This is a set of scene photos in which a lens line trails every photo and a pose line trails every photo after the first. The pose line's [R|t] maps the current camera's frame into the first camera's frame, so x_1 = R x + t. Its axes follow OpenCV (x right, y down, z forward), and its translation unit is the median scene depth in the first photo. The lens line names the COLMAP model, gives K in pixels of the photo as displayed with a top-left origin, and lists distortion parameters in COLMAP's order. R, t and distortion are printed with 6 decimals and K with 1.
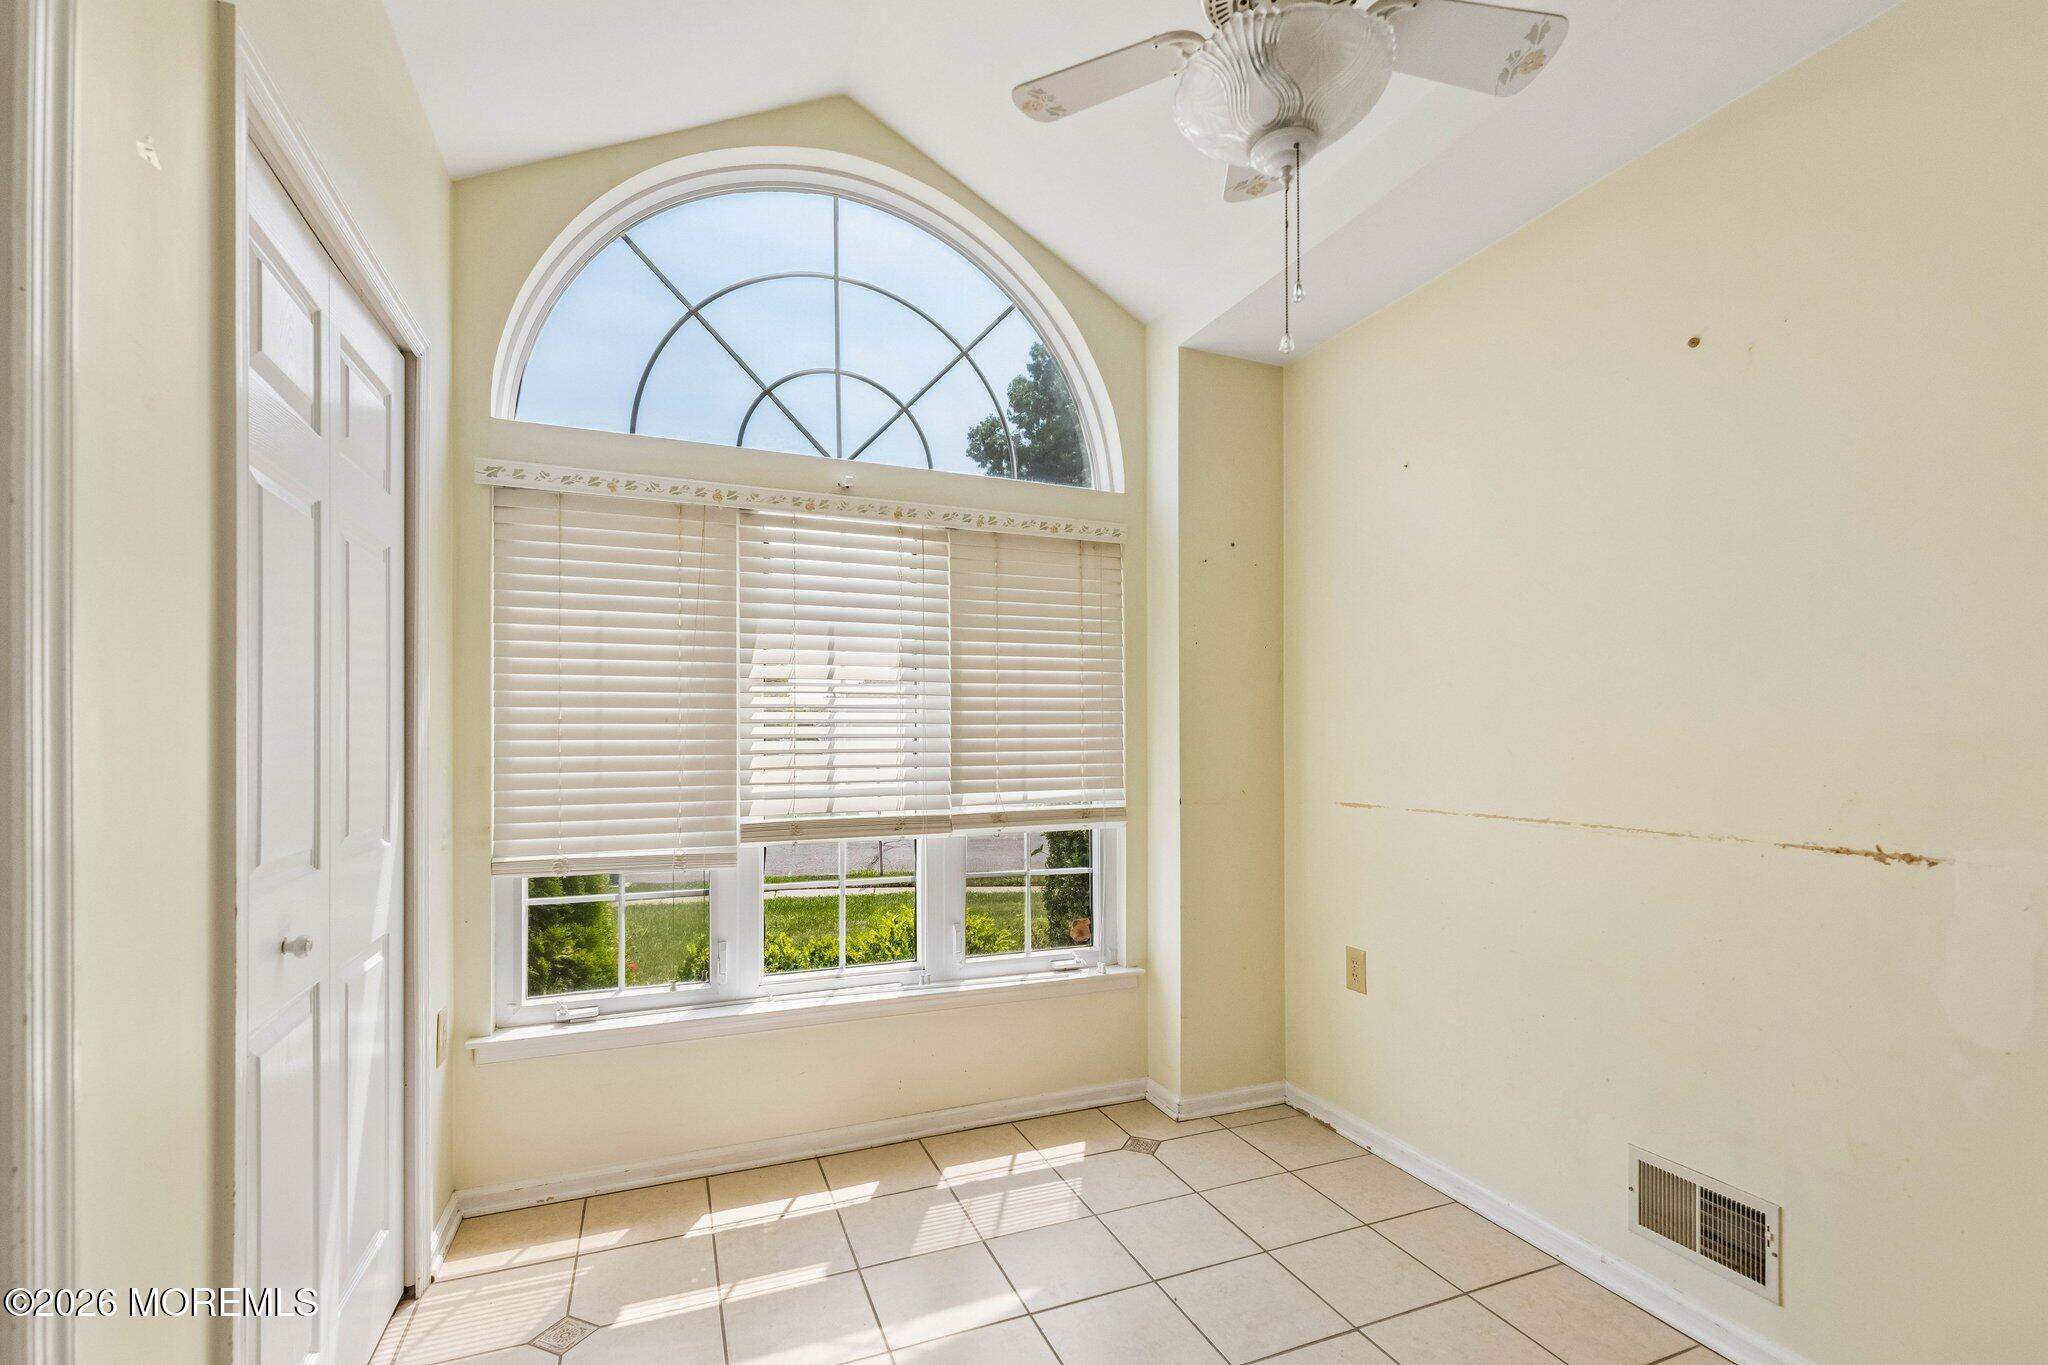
lens RADIAL K [[907.3, 0, 1024.3], [0, 907.3, 731.5], [0, 0, 1]] dist [-0.000757, -0.000286]
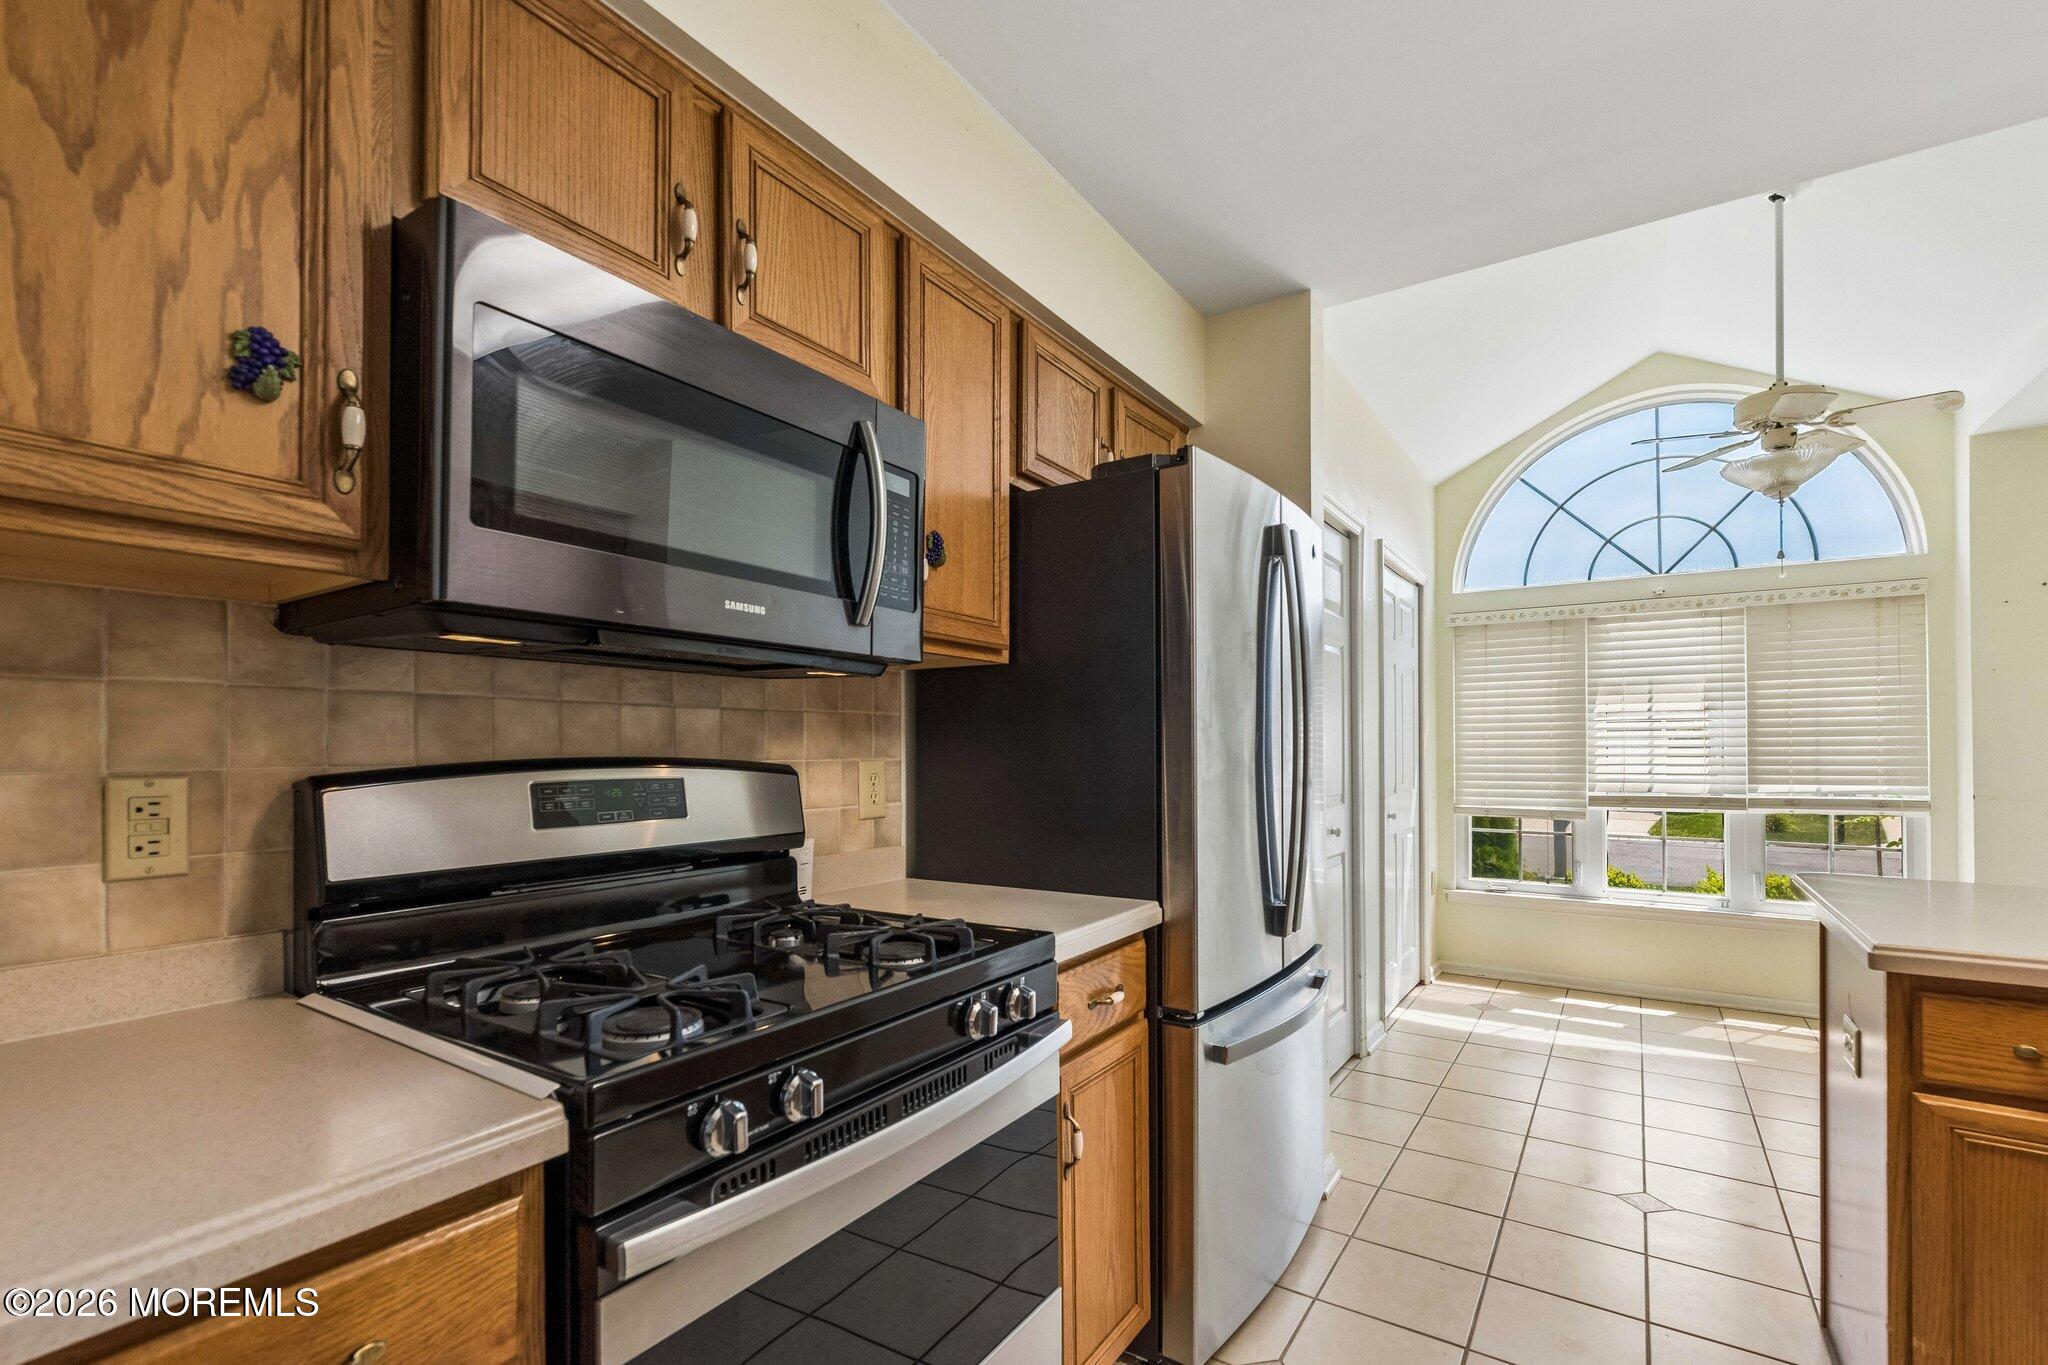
lens RADIAL K [[907.3, 0, 1030.1], [0, 907.3, 742.4], [0, 0, 1]] dist [-0.000757, -0.000286]
pose [[0.565973, -0.007536, -0.824390, 0.524839], [0.002362, 0.999969, -0.007520, 0.009102], [0.824421, 0.002309, 0.565973, -0.890365]]
